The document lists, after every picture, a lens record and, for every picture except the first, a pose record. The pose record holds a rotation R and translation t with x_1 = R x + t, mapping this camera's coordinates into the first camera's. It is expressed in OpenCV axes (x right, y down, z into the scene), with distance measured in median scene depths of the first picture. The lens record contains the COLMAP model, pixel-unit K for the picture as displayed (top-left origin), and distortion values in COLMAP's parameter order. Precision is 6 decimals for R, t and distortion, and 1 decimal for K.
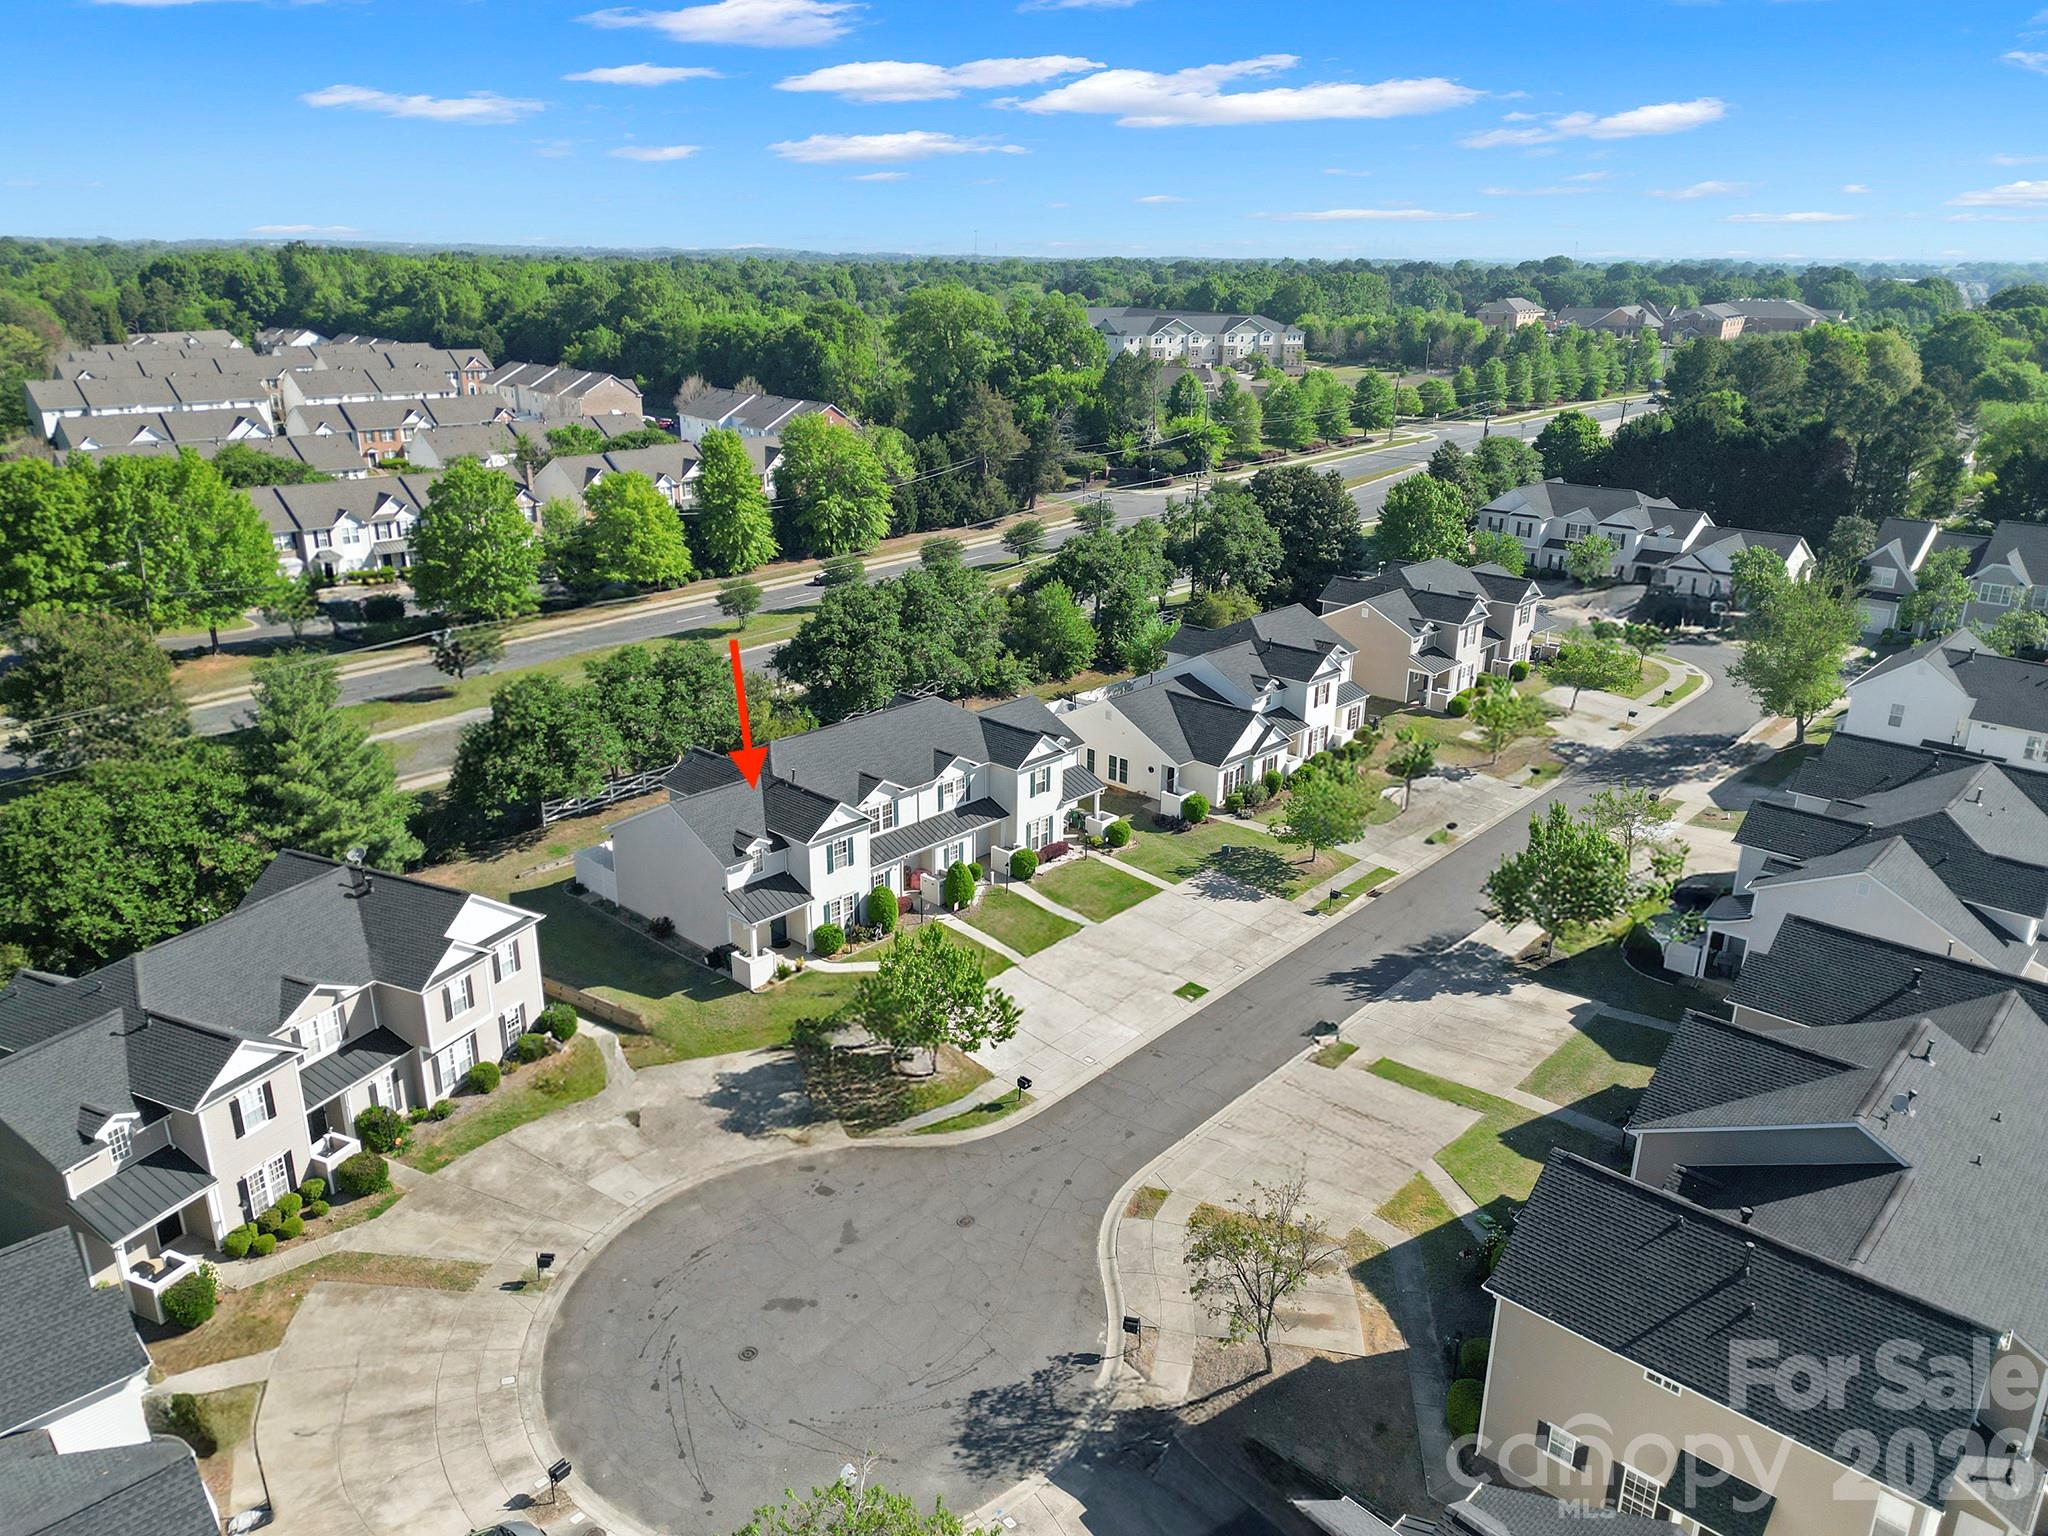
lens RADIAL K [[1422.5, 0, 1024.0], [0, 1422.5, 768.0], [0, 0, 1]] dist [0.105944, -0.129619]
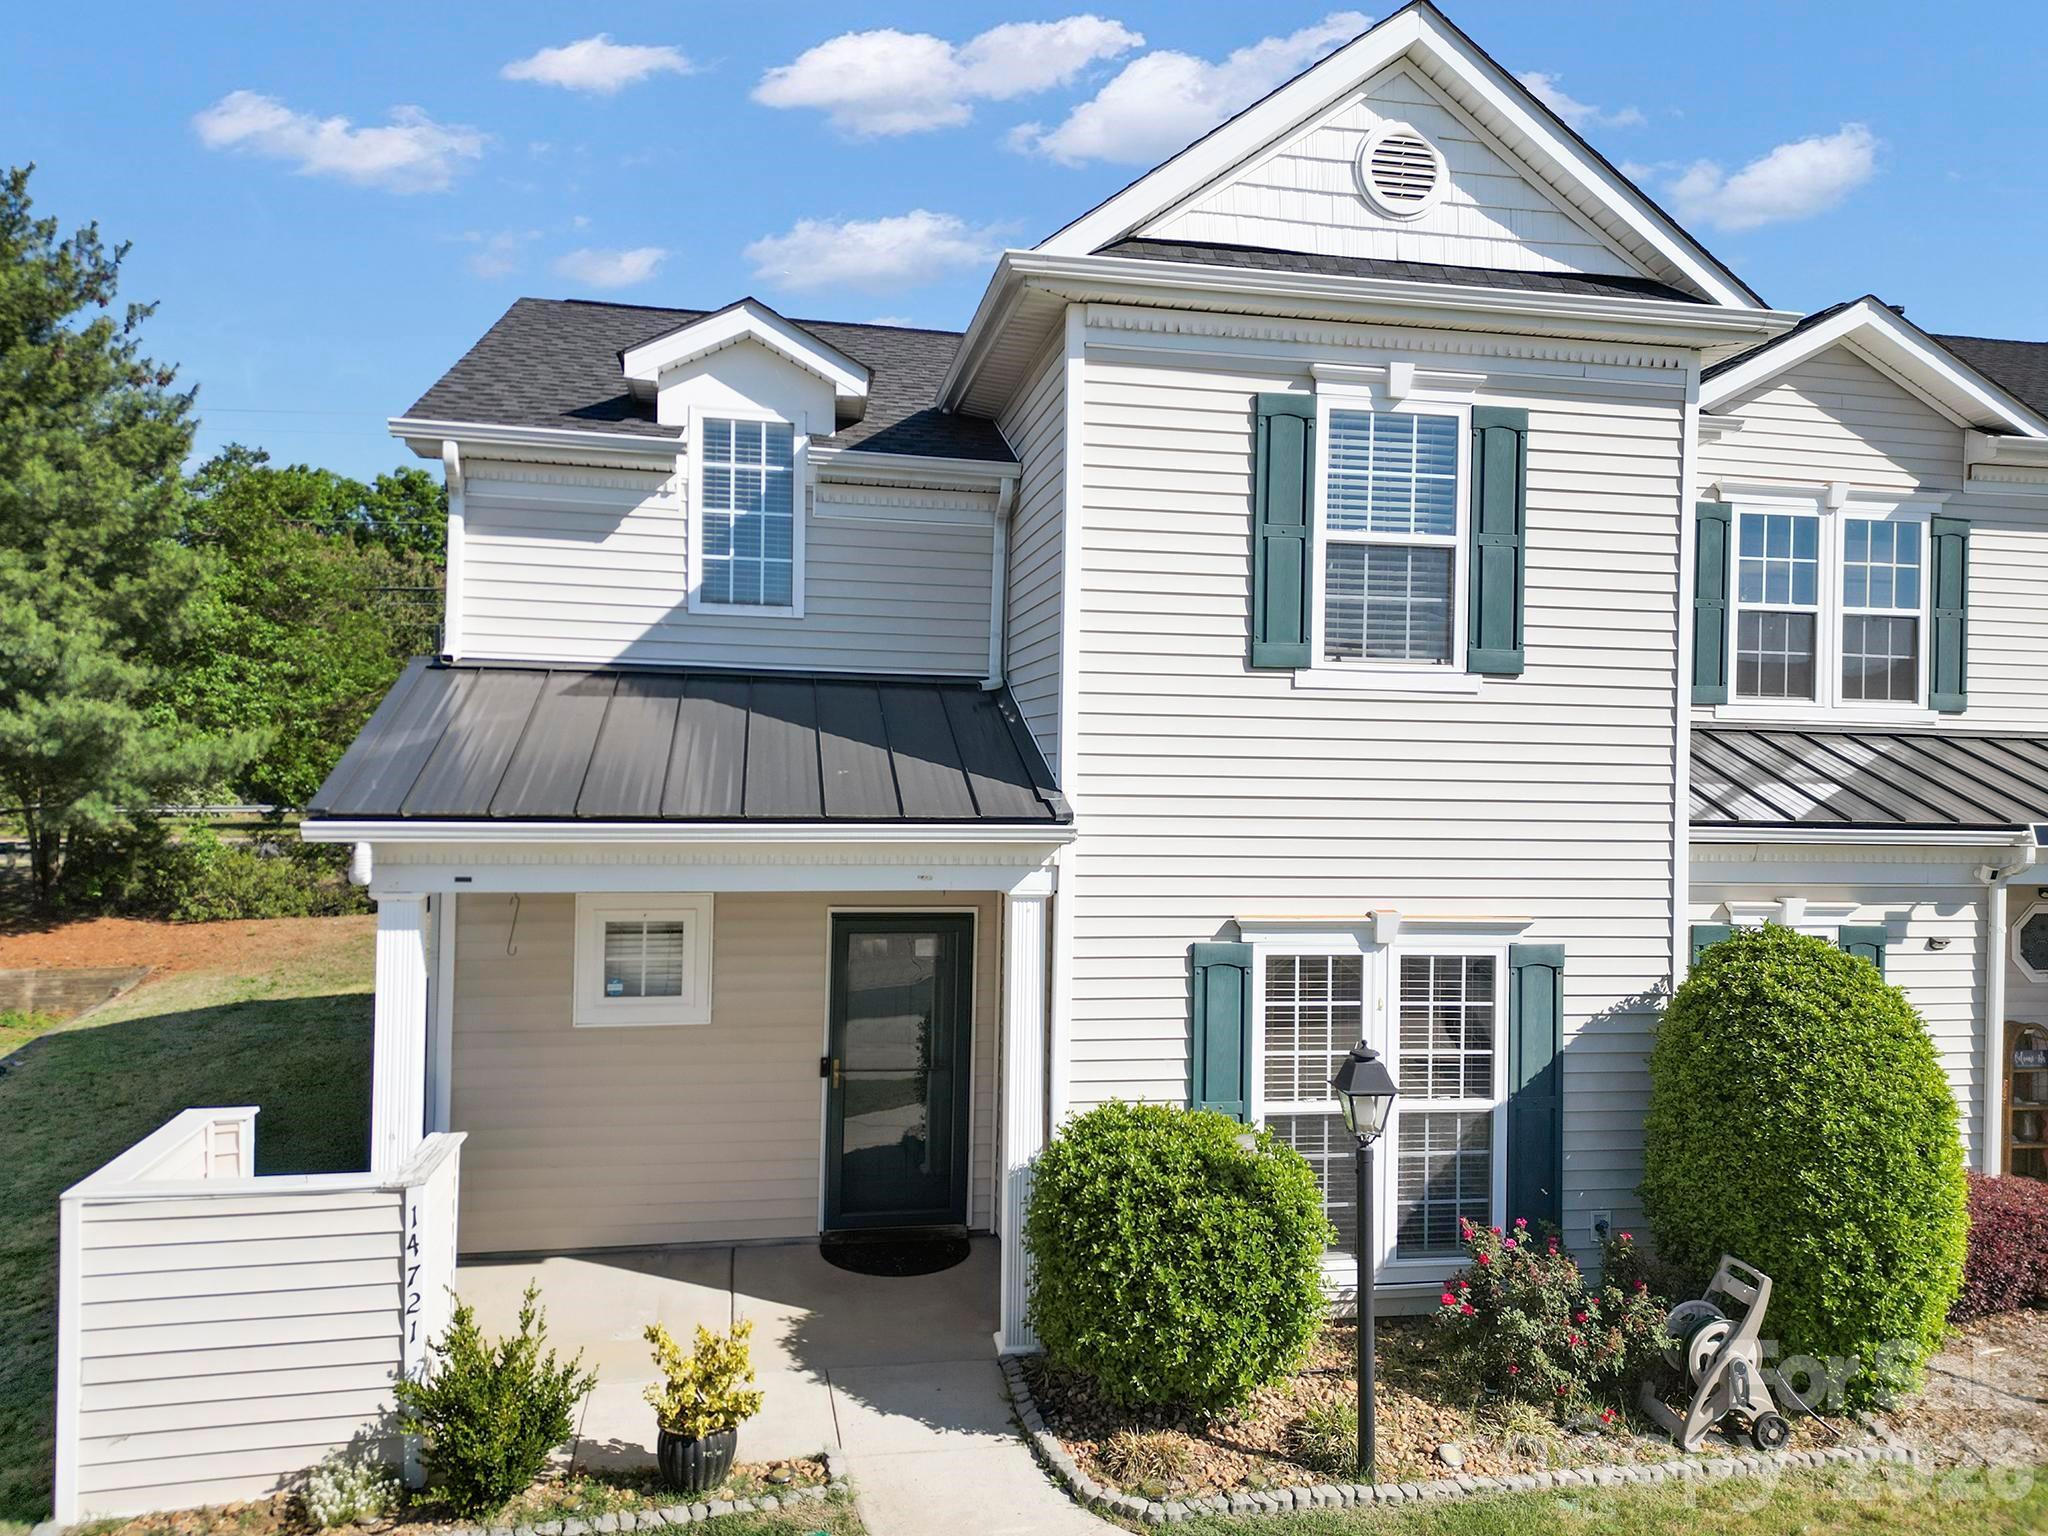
lens RADIAL K [[1422.5, 0, 1024.0], [0, 1422.5, 768.0], [0, 0, 1]] dist [0.105944, -0.129619]
pose [[0.803523, 0.002789, -0.595268, -0.074369], [-0.207823, 0.938382, -0.276134, 0.104322], [0.557818, 0.345590, 0.754590, 0.803479]]
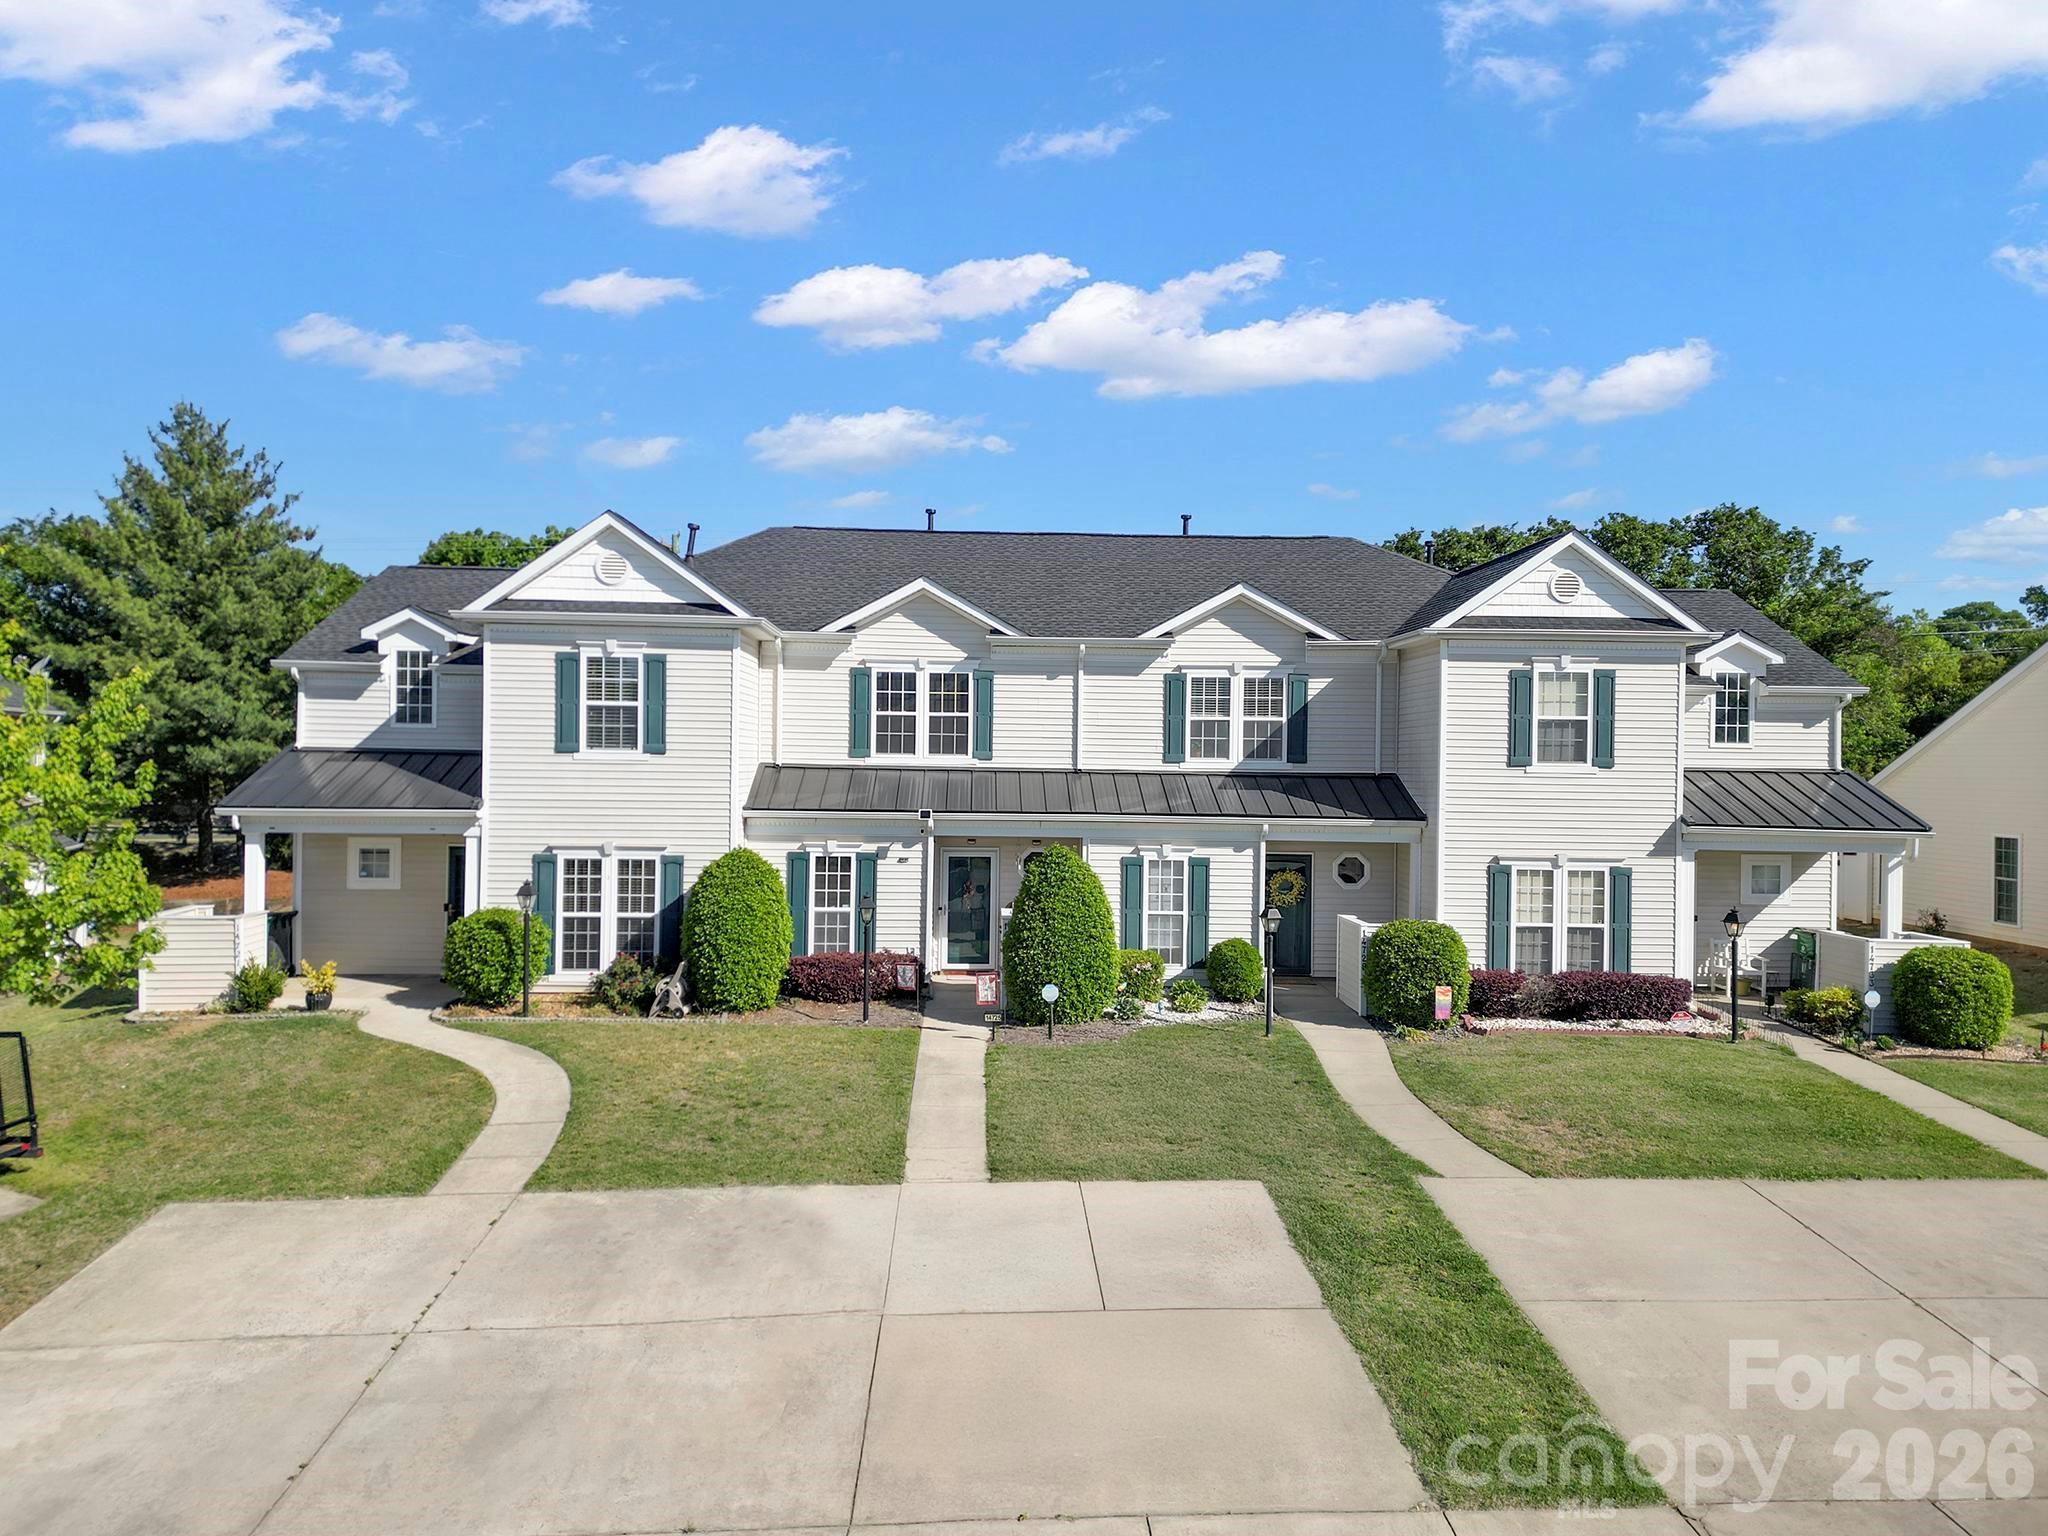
lens RADIAL K [[1393.6, 0, 1024.0], [0, 1393.6, 768.0], [0, 0, 1]] dist [0.121094, -0.209777]
pose [[0.711903, 0.002251, -0.702274, 0.133235], [-0.240490, 0.940315, -0.240774, 0.112833], [0.659817, 0.340298, 0.669955, 0.765042]]
